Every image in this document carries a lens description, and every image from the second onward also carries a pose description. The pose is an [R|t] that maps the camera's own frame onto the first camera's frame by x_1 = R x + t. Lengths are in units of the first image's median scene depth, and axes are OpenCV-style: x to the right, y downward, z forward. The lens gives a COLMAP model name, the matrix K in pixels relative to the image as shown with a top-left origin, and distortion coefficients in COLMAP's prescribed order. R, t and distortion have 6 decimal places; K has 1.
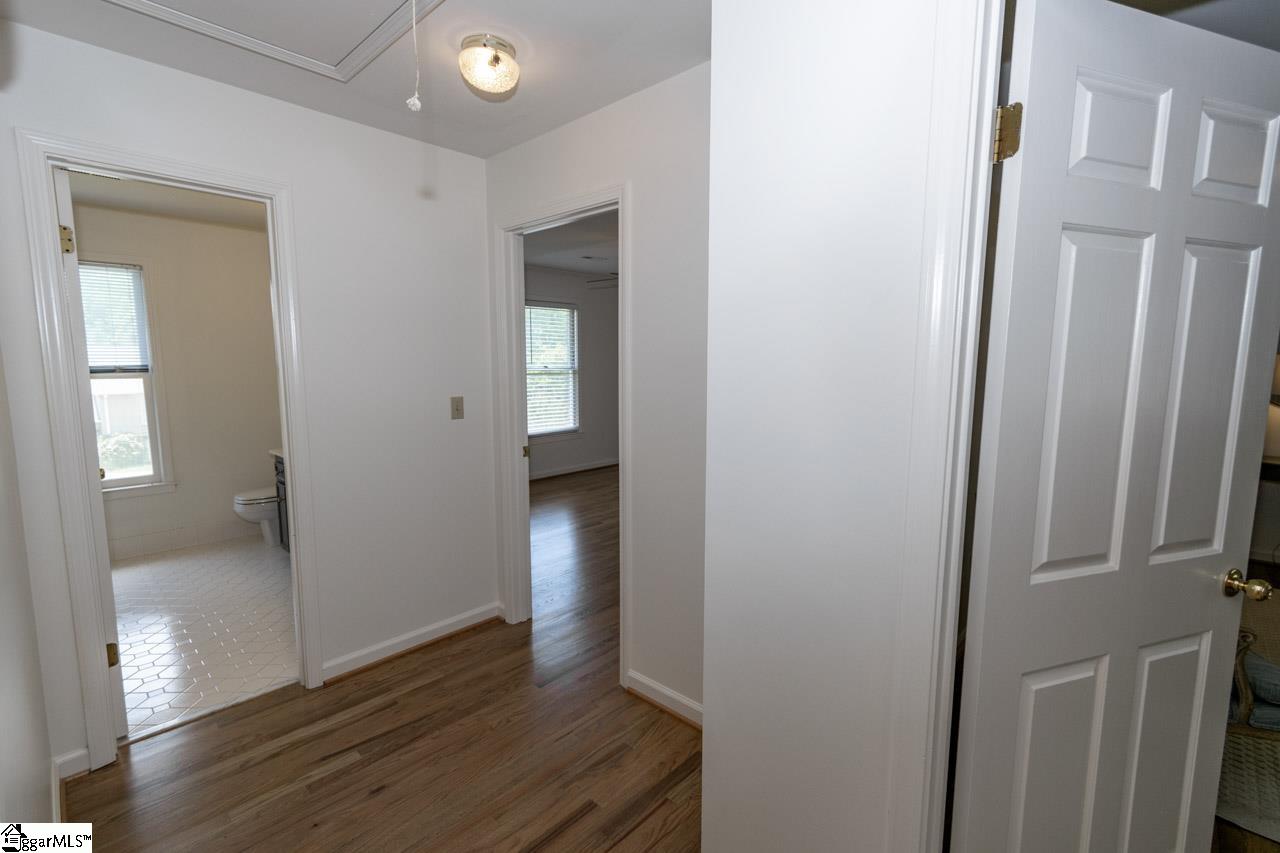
lens RADIAL K [[571.1, 0, 641.2], [0, 571.1, 426.8], [0, 0, 1]] dist [0.005138, 0.000335]
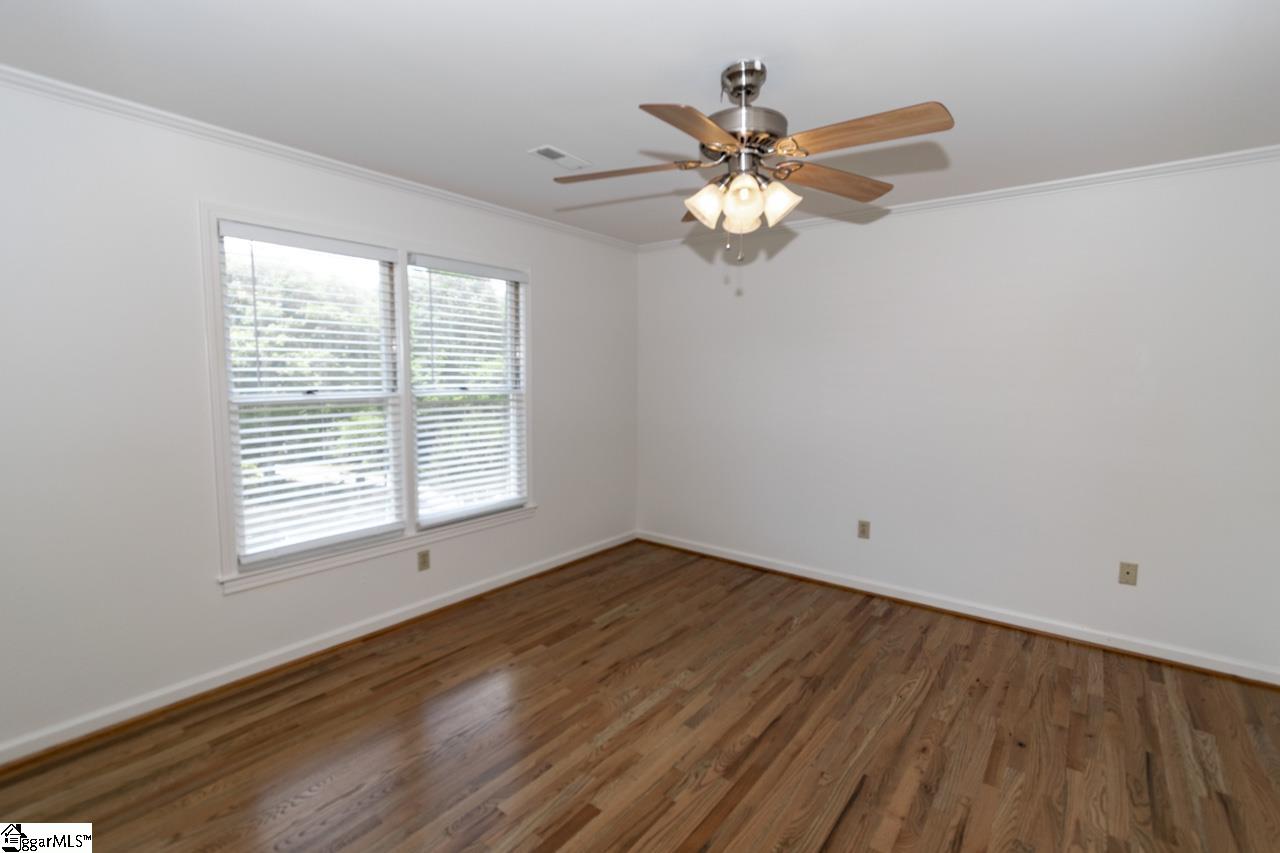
lens RADIAL K [[571.1, 0, 637.2], [0, 571.1, 426.5], [0, 0, 1]] dist [0.005138, 0.000335]
pose [[0.995646, 0.000209, 0.093219, -0.055712], [0.002120, 0.999688, -0.024889, -0.054271], [-0.093195, 0.024978, 0.995334, 0.448188]]
